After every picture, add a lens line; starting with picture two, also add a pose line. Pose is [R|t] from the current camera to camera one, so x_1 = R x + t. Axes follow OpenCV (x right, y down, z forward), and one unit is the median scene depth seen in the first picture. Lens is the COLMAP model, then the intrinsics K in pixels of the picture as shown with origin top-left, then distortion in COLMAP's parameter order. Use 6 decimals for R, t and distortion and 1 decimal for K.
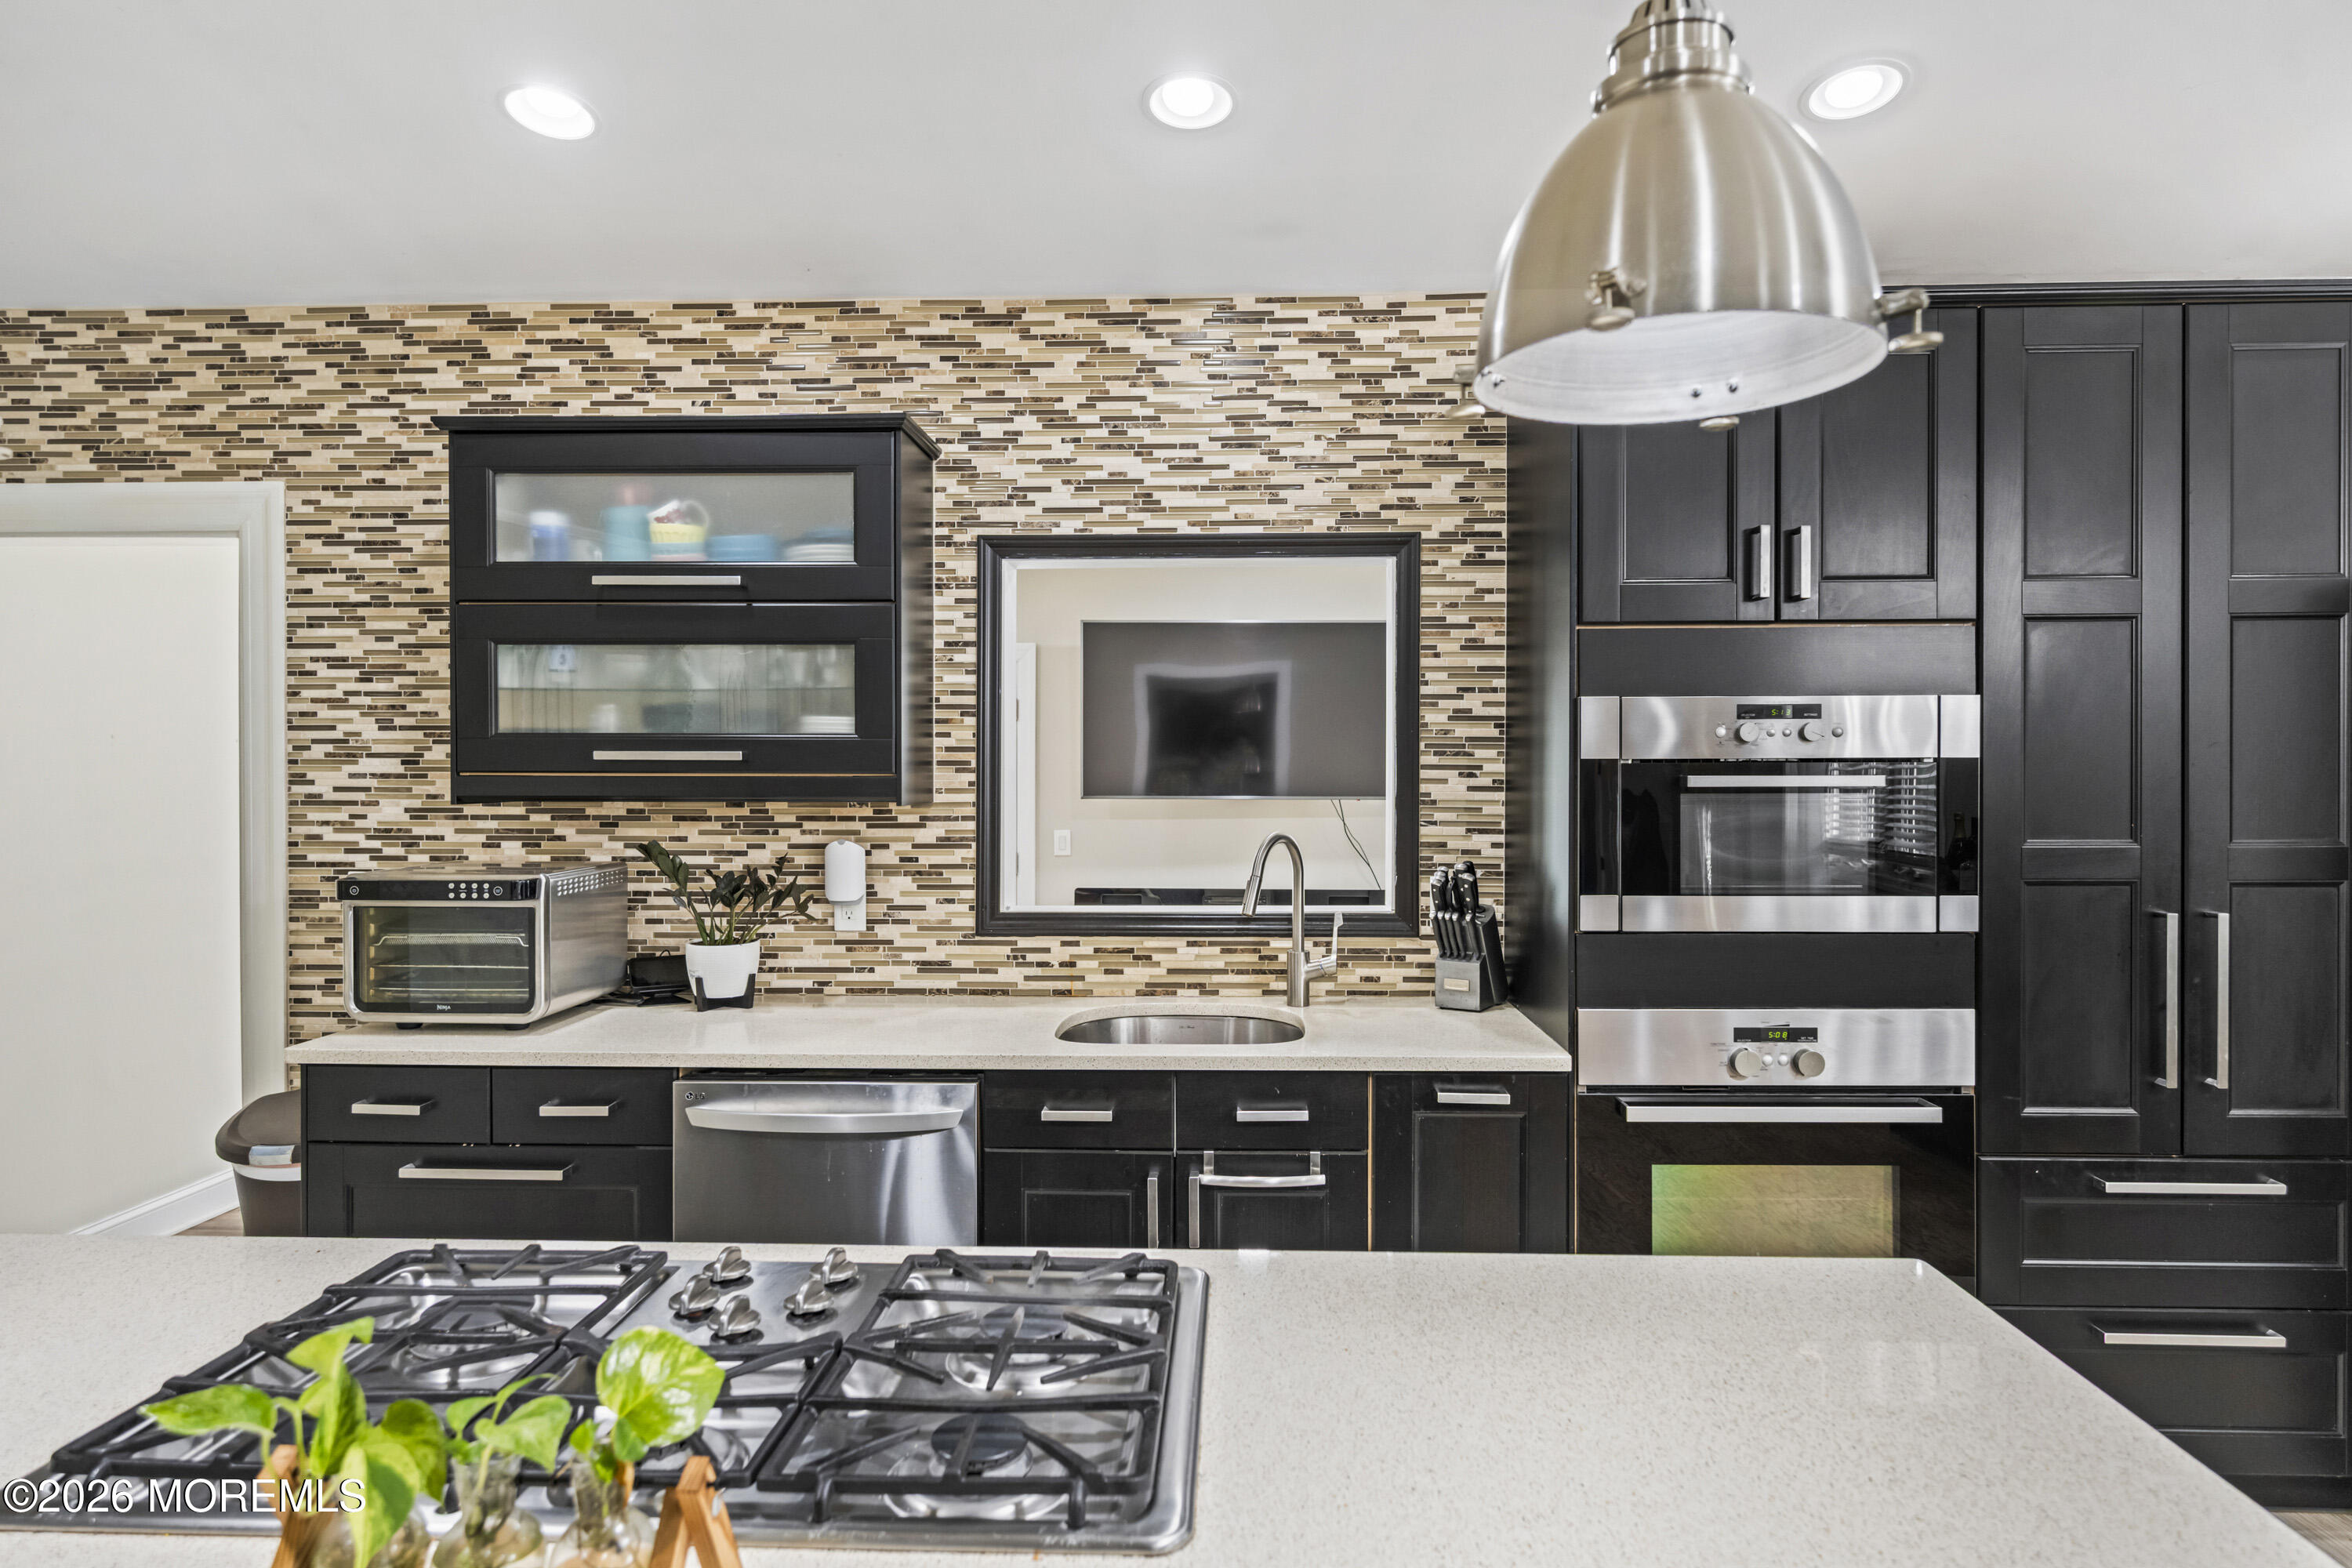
lens RADIAL K [[1370.8, 0, 1190.2], [0, 1370.8, 774.1], [0, 0, 1]] dist [0.004684, 0.000347]
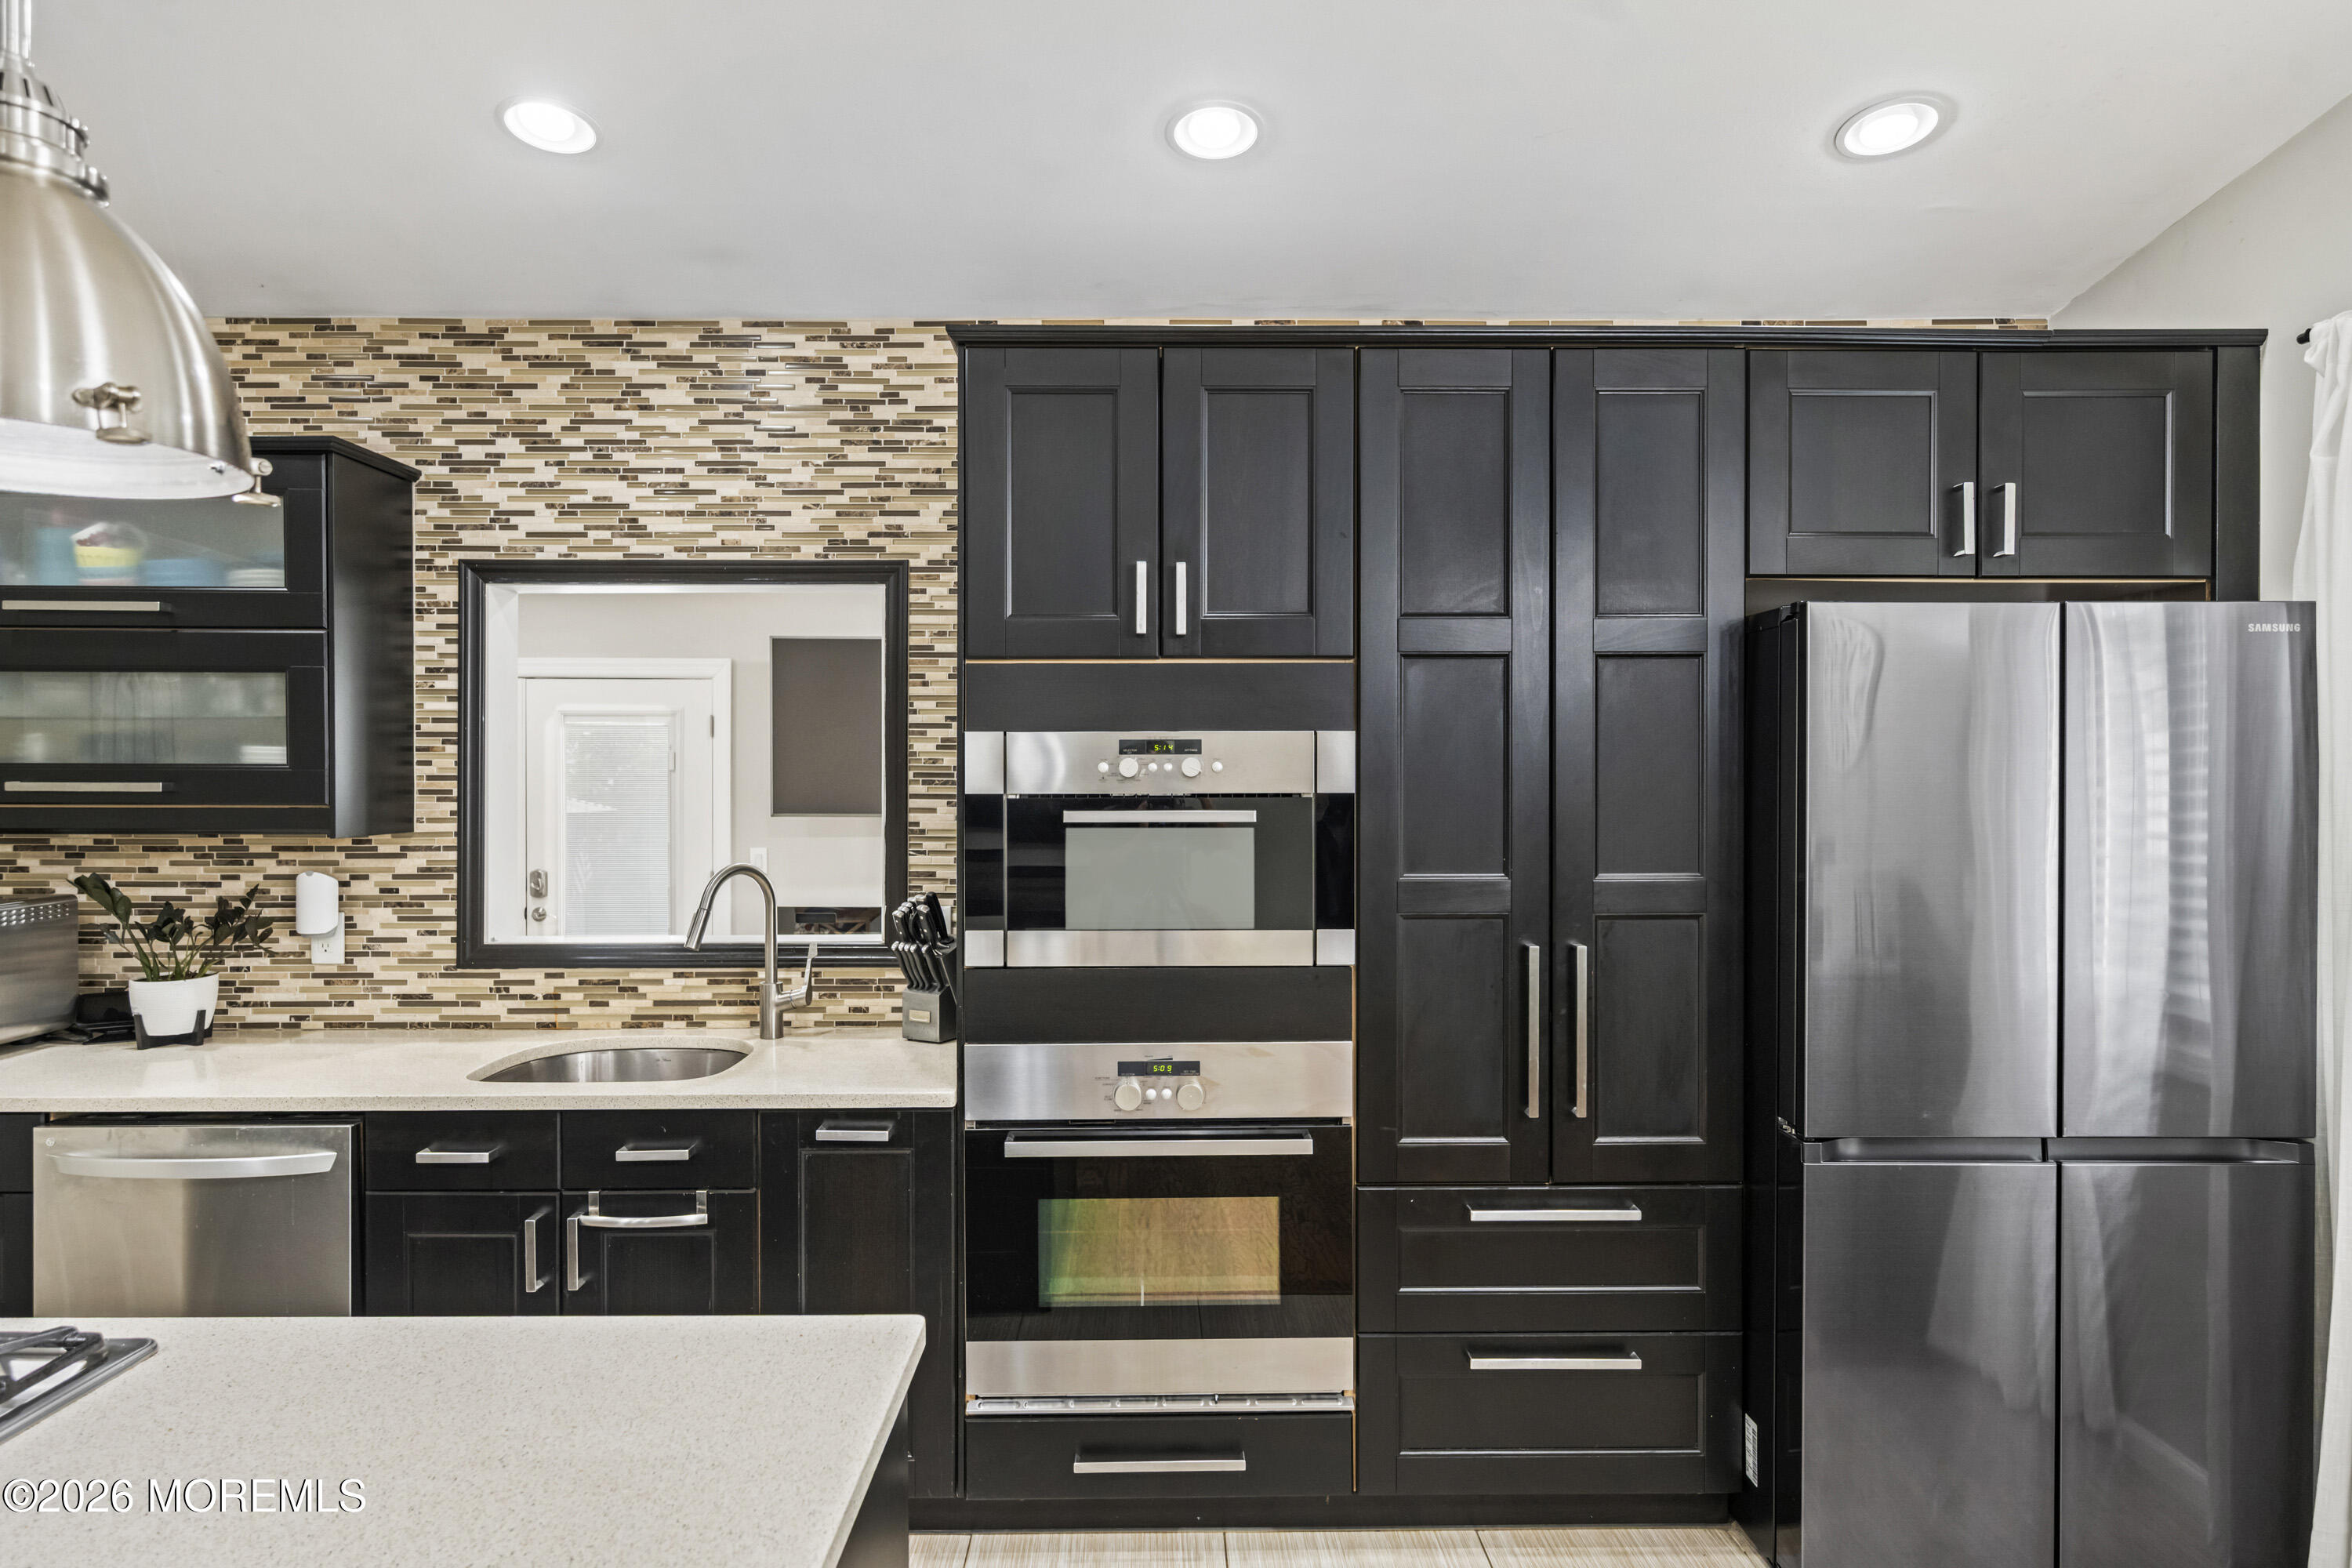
lens RADIAL K [[1370.8, 0, 1168.9], [0, 1370.8, 782.2], [0, 0, 1]] dist [0.004684, 0.000347]
pose [[0.999038, 0.000223, 0.043851, 0.310315], [-0.000311, 0.999998, 0.002011, -0.017191], [-0.043850, -0.002022, 0.999036, -0.002418]]
